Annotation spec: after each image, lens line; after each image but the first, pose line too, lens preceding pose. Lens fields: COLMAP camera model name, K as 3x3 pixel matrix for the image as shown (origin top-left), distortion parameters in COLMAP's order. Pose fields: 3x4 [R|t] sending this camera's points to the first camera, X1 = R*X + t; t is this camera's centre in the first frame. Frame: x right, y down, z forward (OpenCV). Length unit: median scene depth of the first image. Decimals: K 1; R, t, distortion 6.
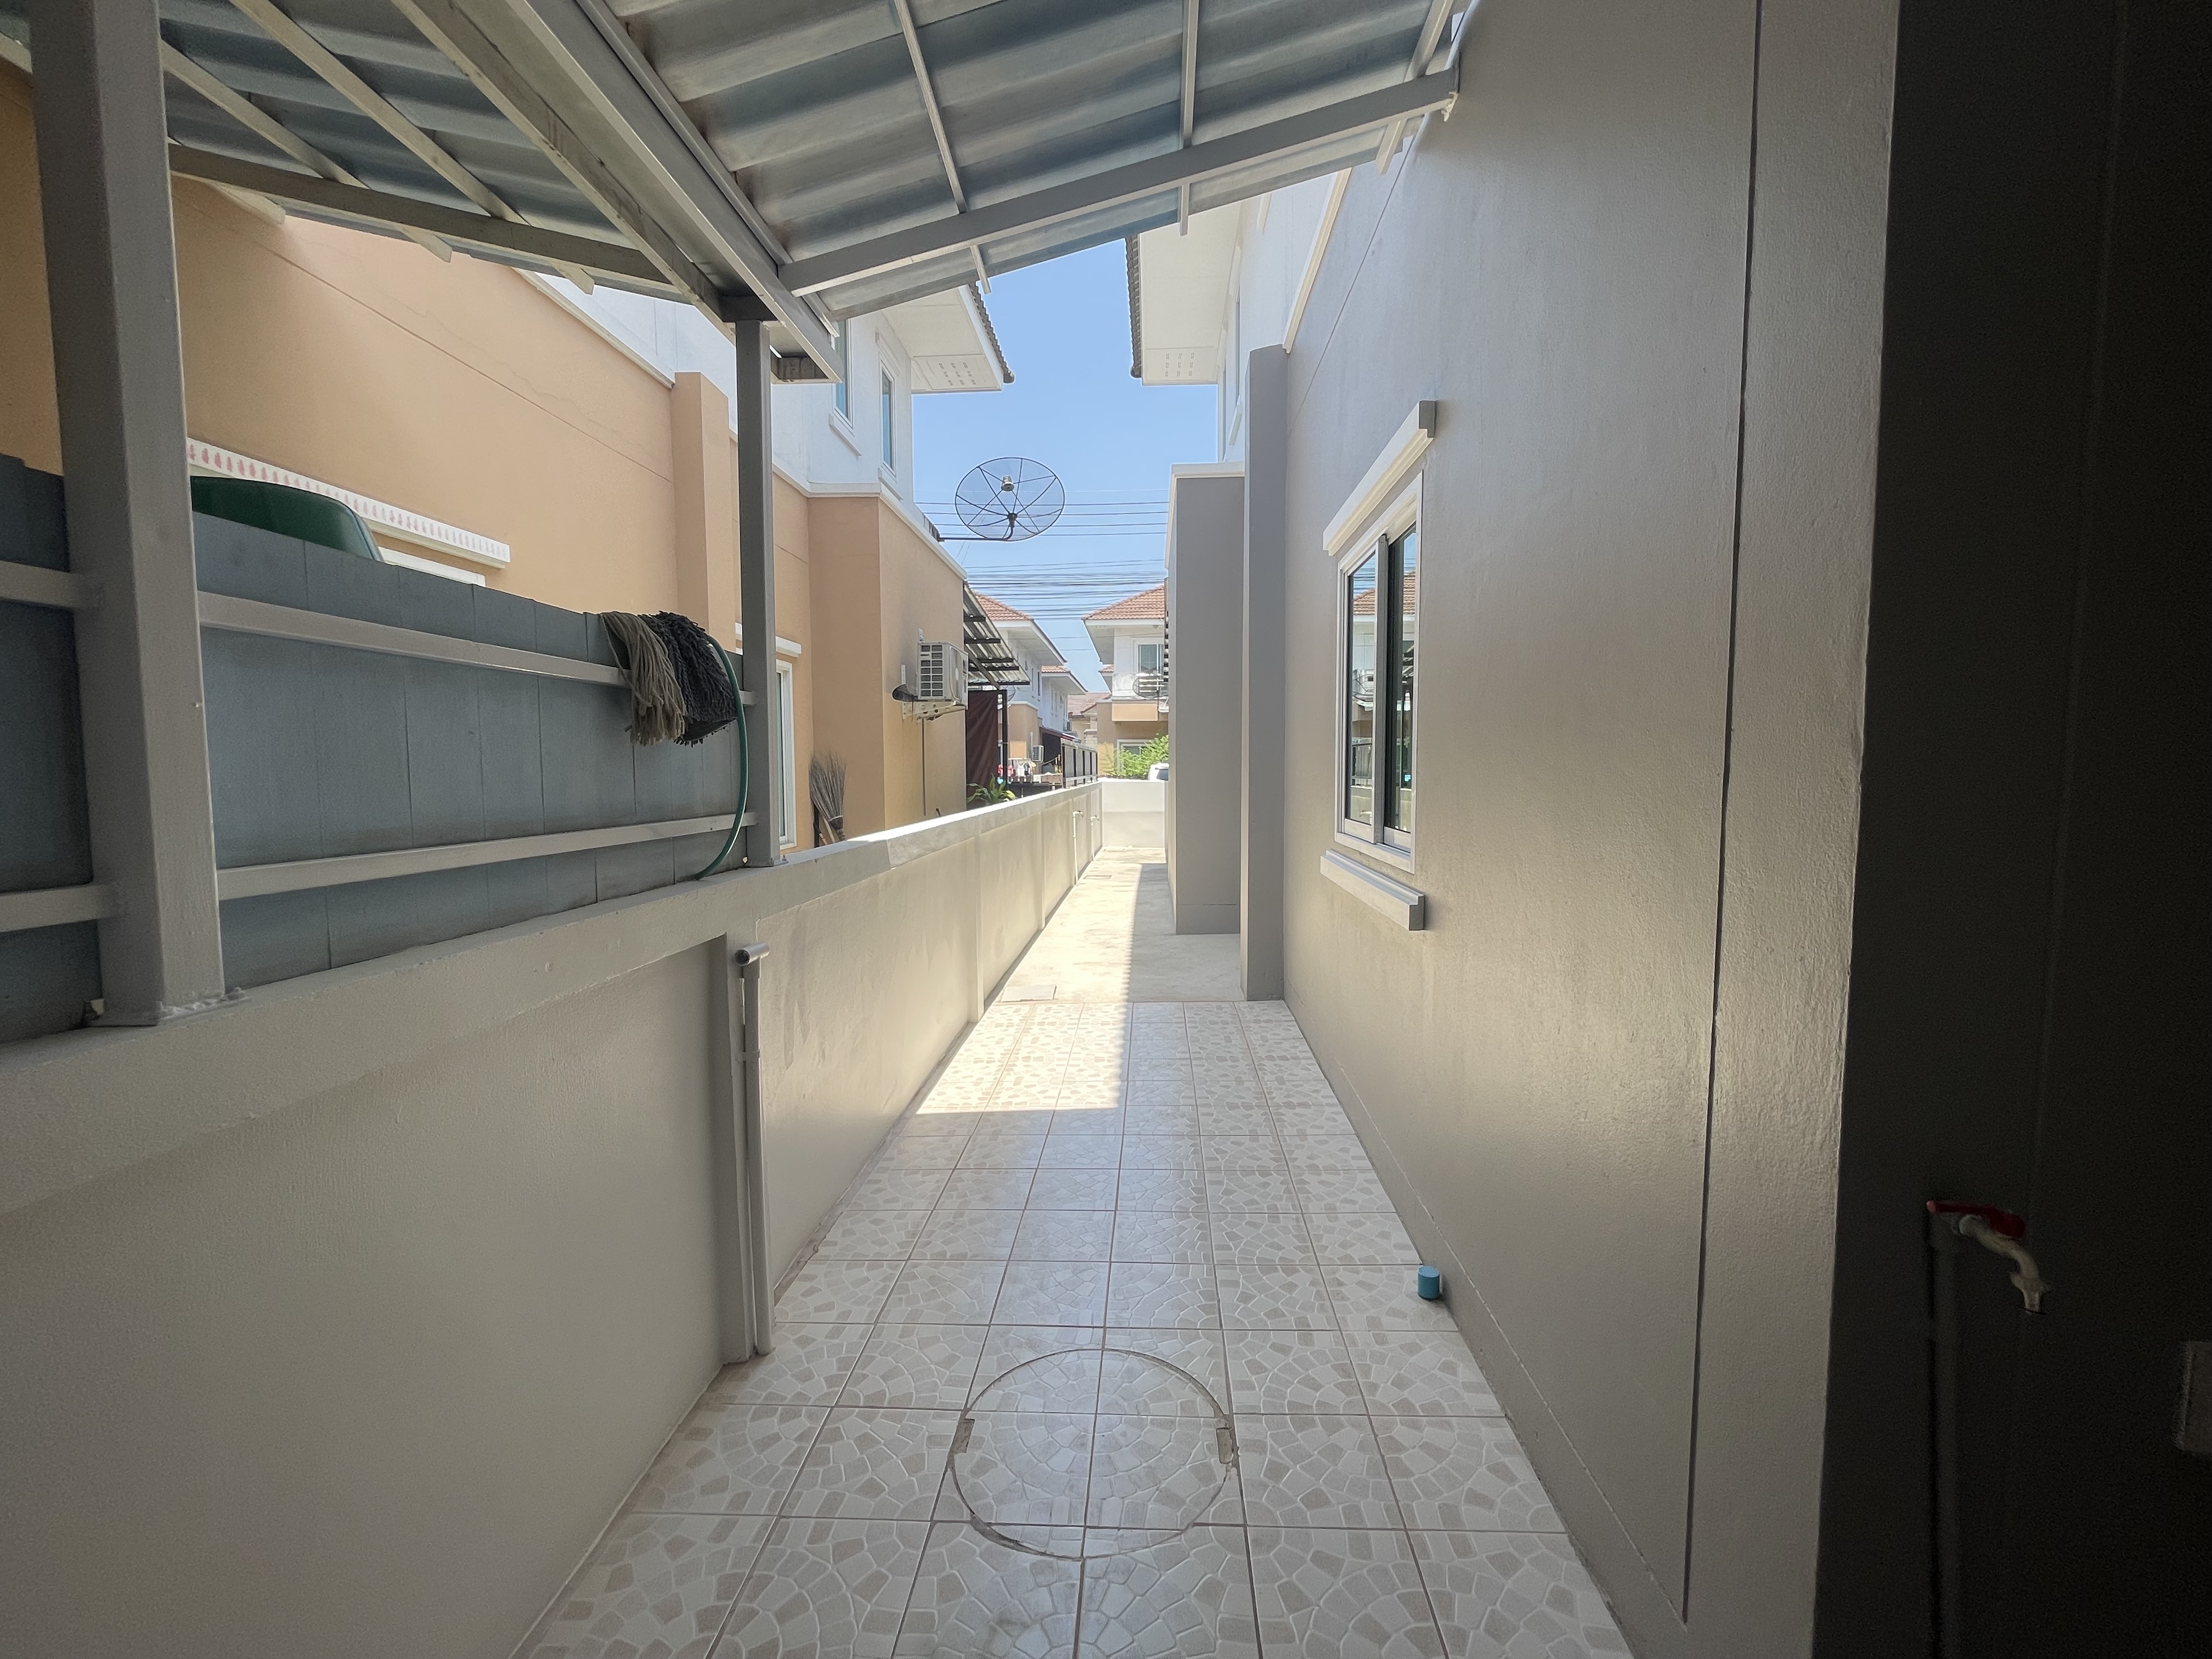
lens RADIAL K [[891.9, 0, 1106.8], [0, 891.9, 827.2], [0, 0, 1]] dist [-0.001422, -0.000033]
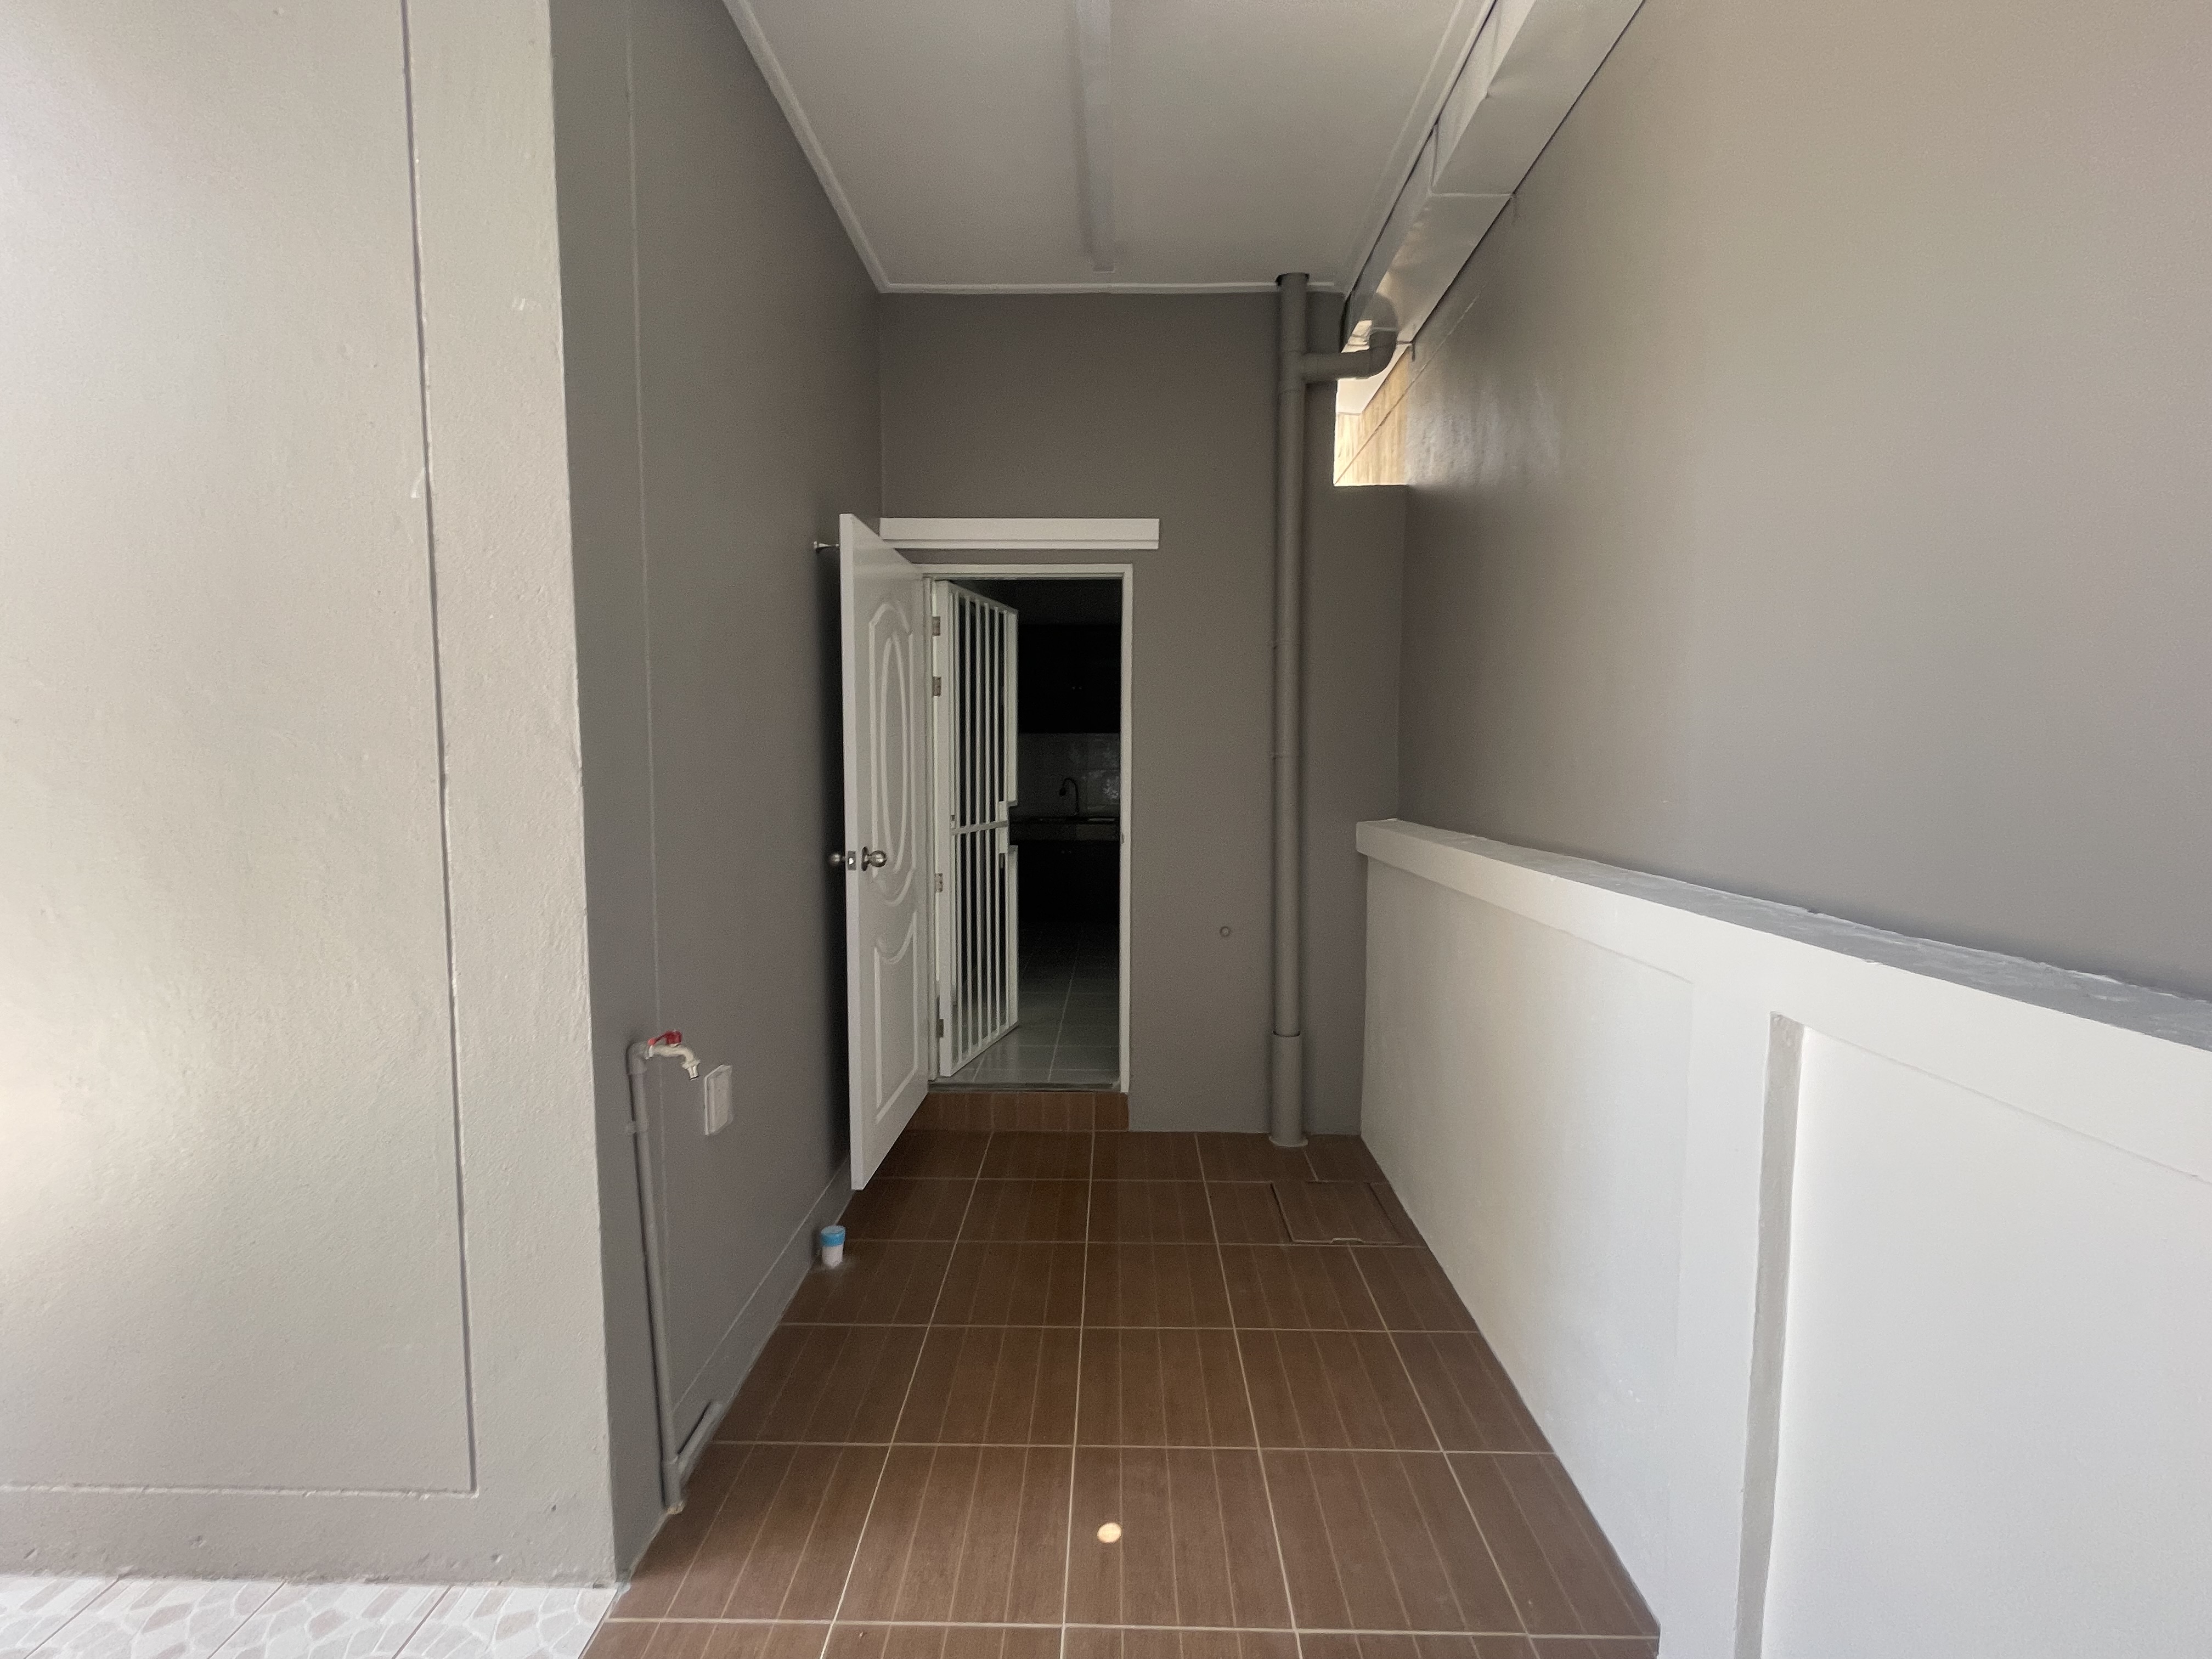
lens RADIAL K [[891.9, 0, 1106.8], [0, 891.9, 827.2], [0, 0, 1]] dist [-0.001422, -0.000033]
pose [[-0.035785, -0.068084, 0.997038, -0.653708], [0.064358, 0.995449, 0.070286, -0.028030], [-0.997285, 0.066682, -0.031241, 0.168673]]
